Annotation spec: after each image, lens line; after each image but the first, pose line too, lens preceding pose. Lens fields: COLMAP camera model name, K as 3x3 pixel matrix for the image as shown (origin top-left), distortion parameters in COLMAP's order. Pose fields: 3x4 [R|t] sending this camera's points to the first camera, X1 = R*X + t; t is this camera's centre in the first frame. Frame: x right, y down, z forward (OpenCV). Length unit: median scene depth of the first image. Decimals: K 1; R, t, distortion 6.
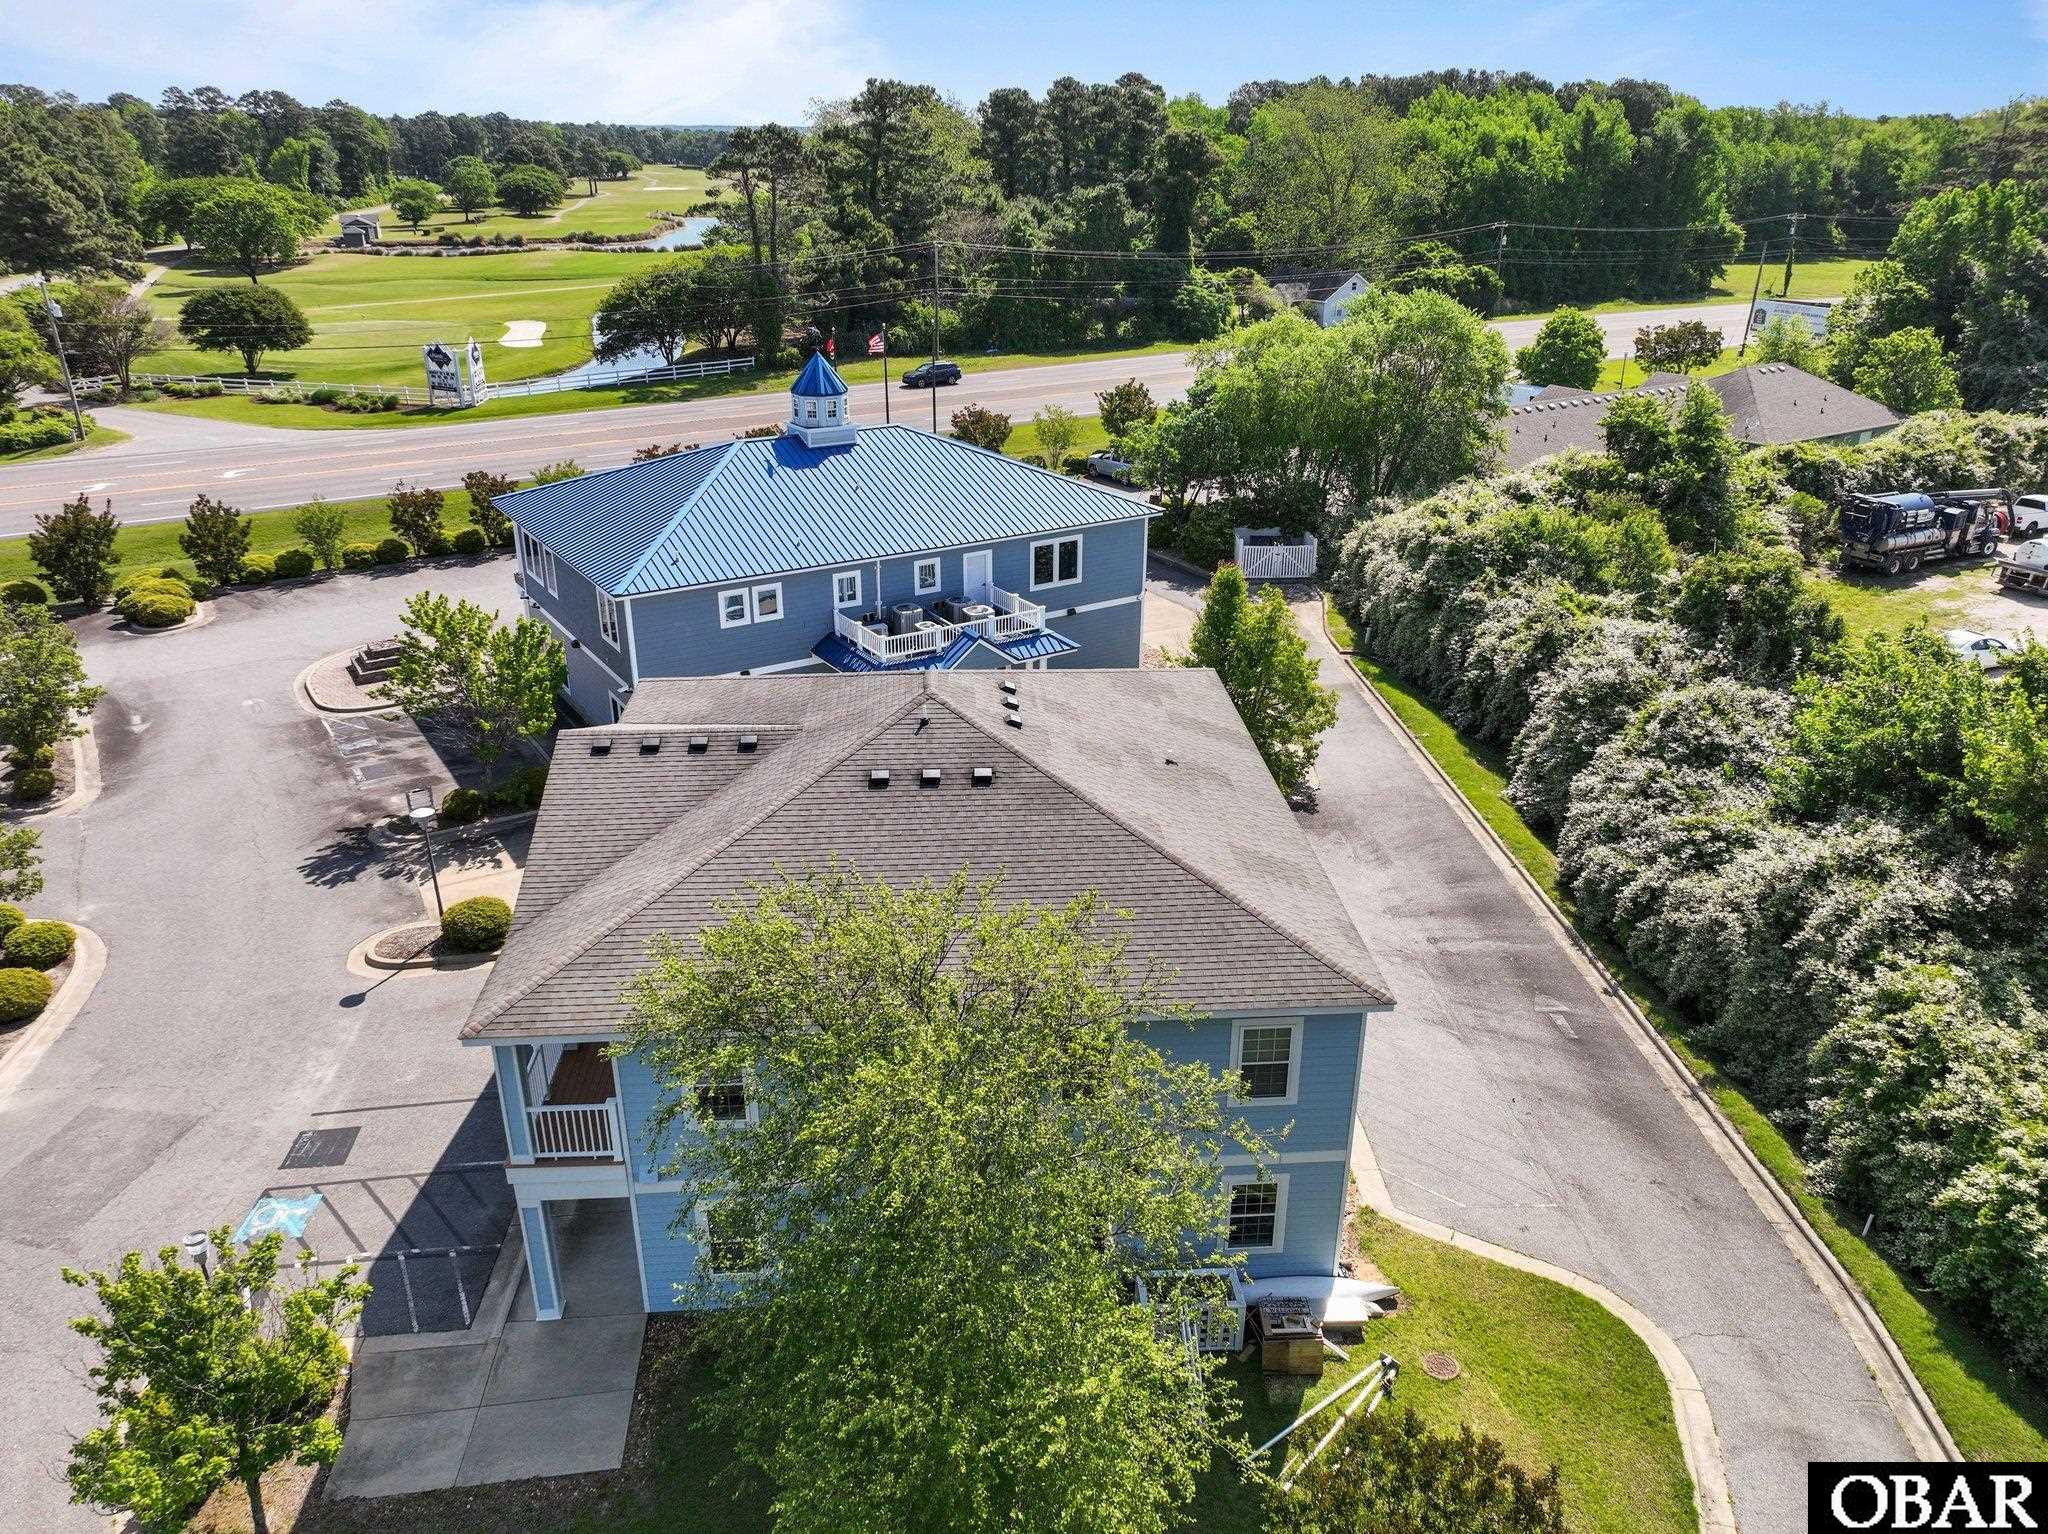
lens RADIAL K [[1437.0, 0, 1024.0], [0, 1437.0, 767.0], [0, 0, 1]] dist [0.009880, 0.008234]
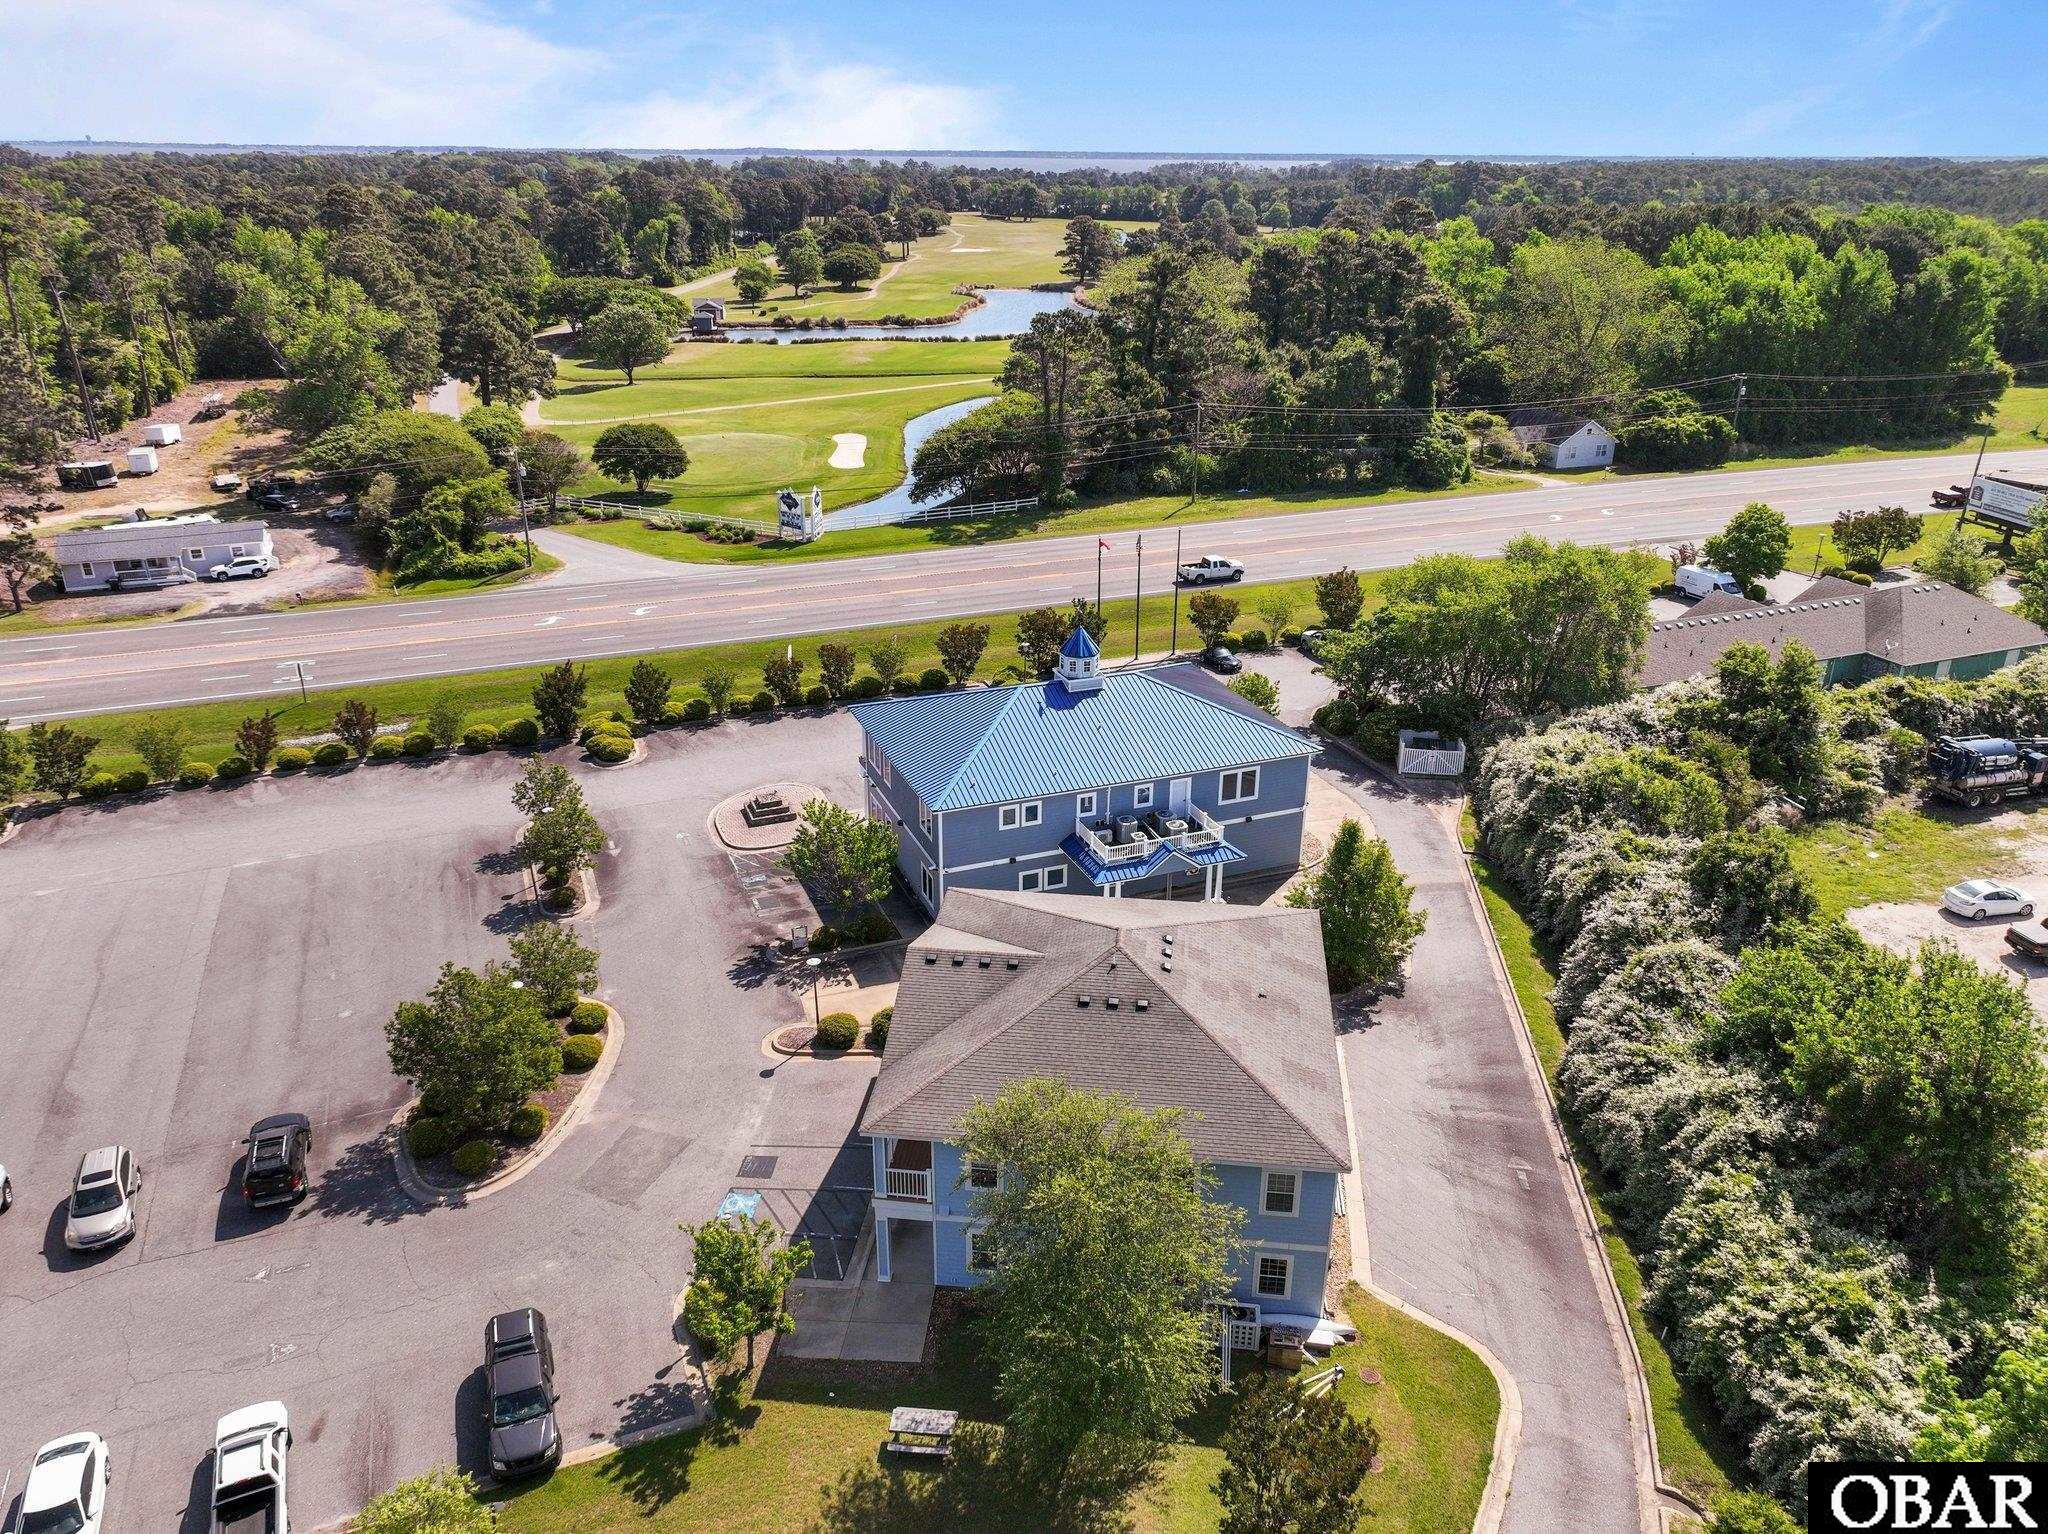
lens RADIAL K [[1432.0, 0, 1032.1], [0, 1432.0, 764.8], [0, 0, 1]] dist [0.018004, -0.000074]
pose [[0.982784, 0.072388, -0.169987, 0.059407], [-0.074748, 0.997174, -0.007517, -0.136402], [0.168962, 0.020094, 0.985418, -0.390763]]
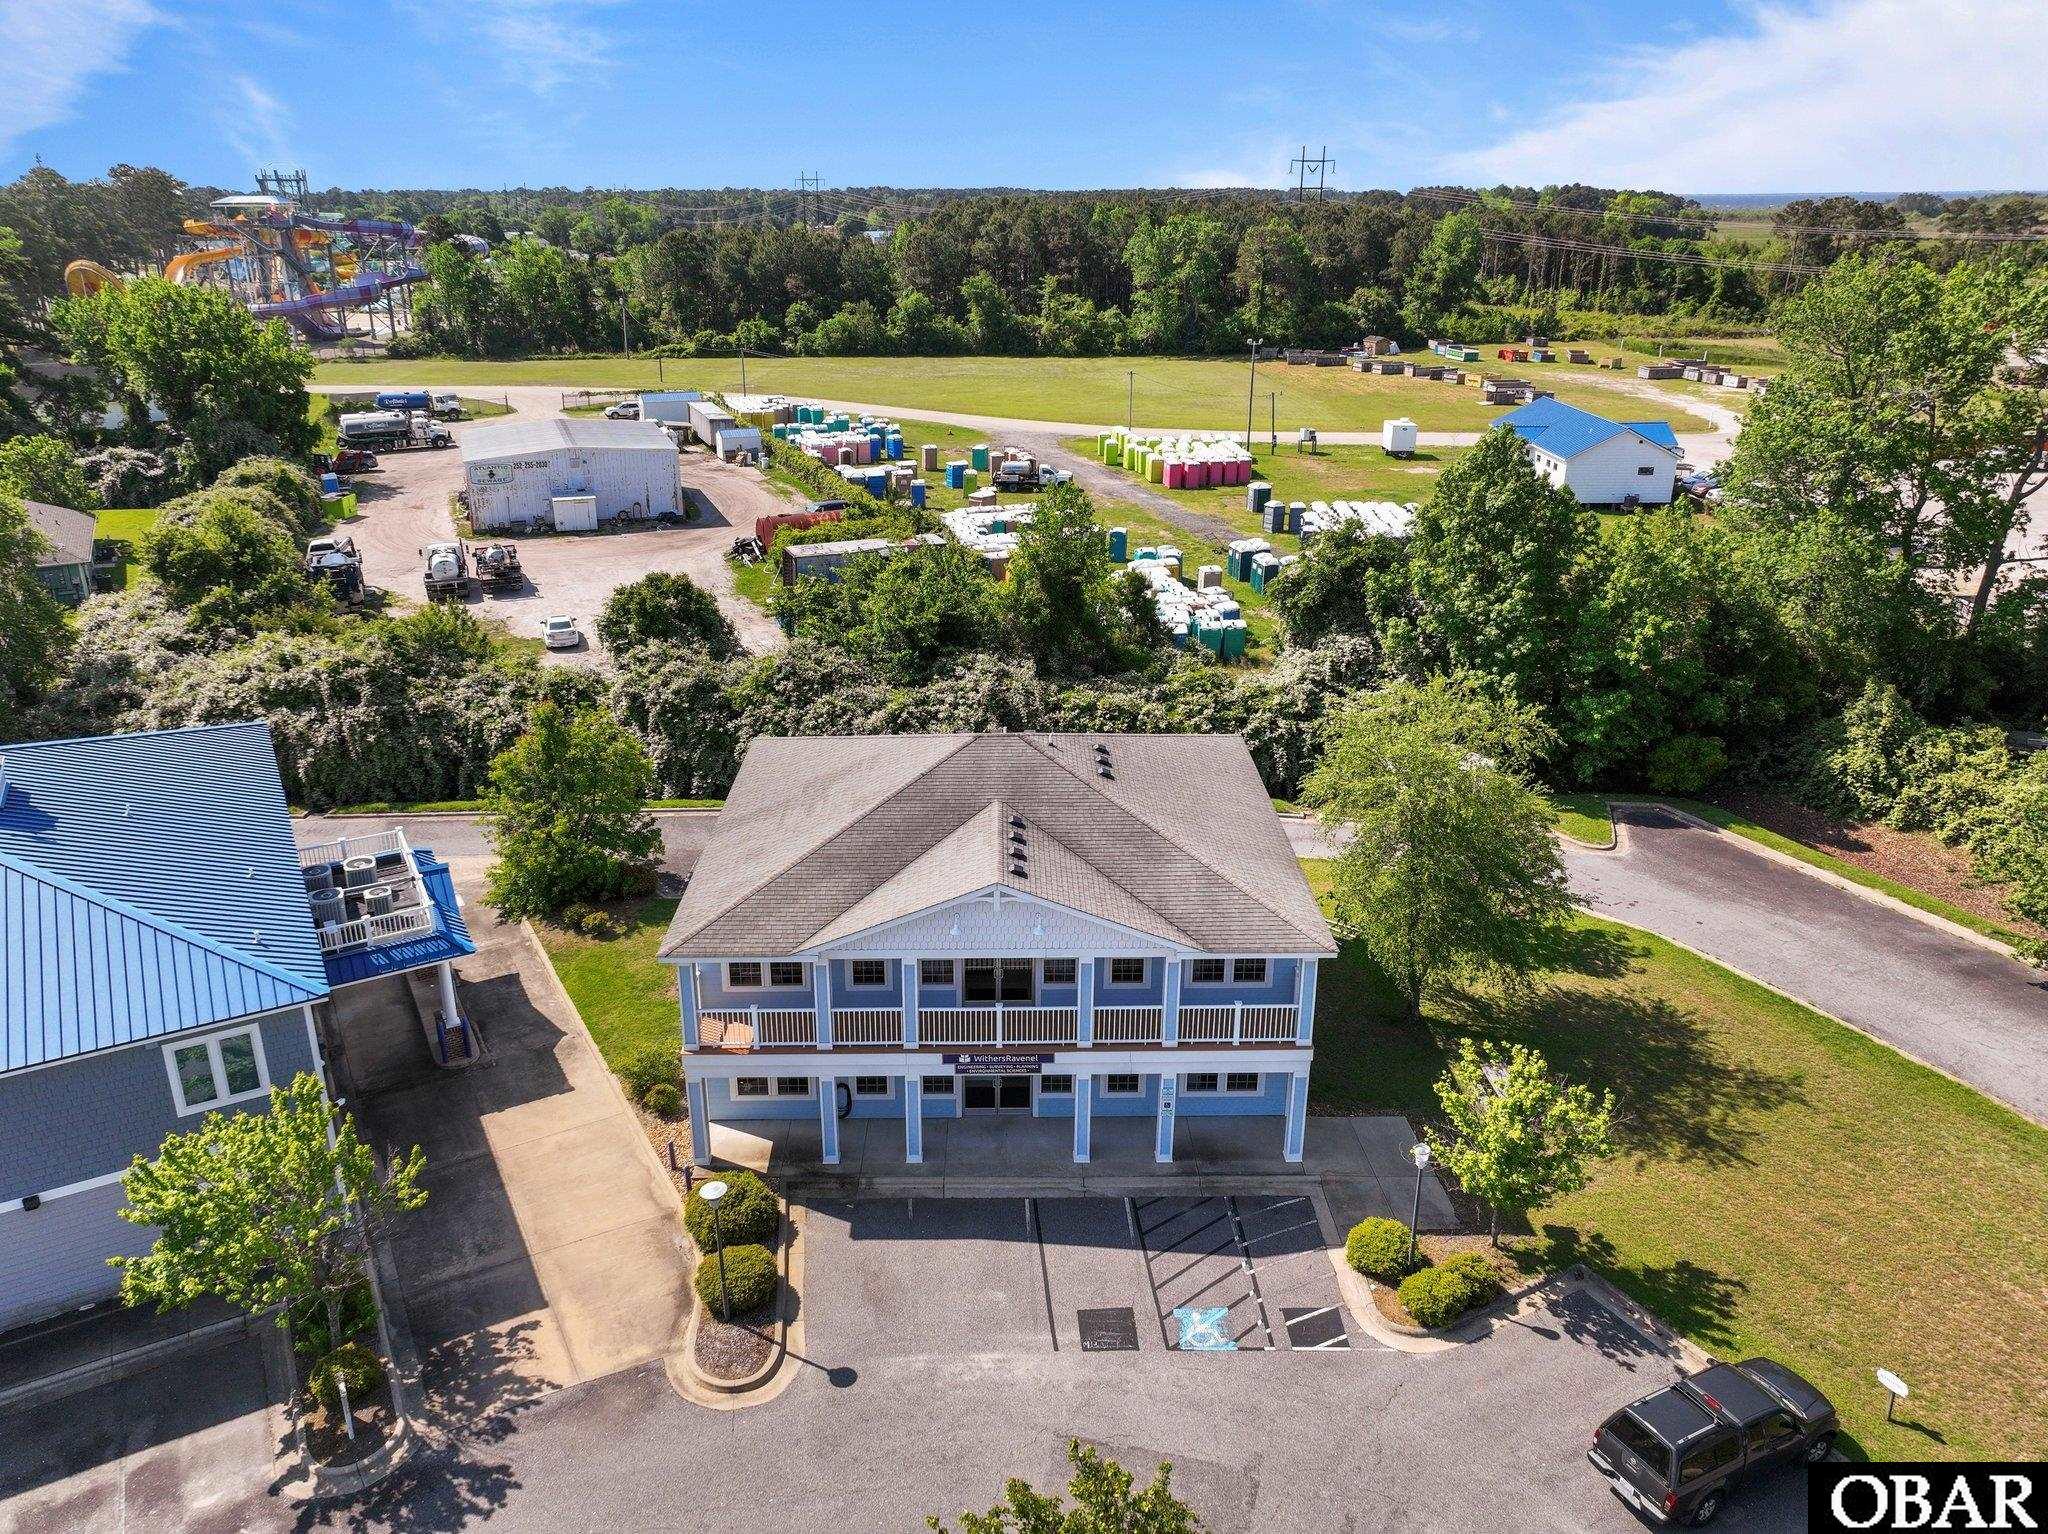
lens RADIAL K [[1461.8, 0, 1014.0], [0, 1461.8, 763.6], [0, 0, 1]] dist [0.007013, 0.004583]
pose [[0.067946, -0.360409, 0.930317, -0.767816], [0.413710, 0.858702, 0.302450, -0.251235], [-0.907870, 0.364331, 0.207450, 0.399256]]
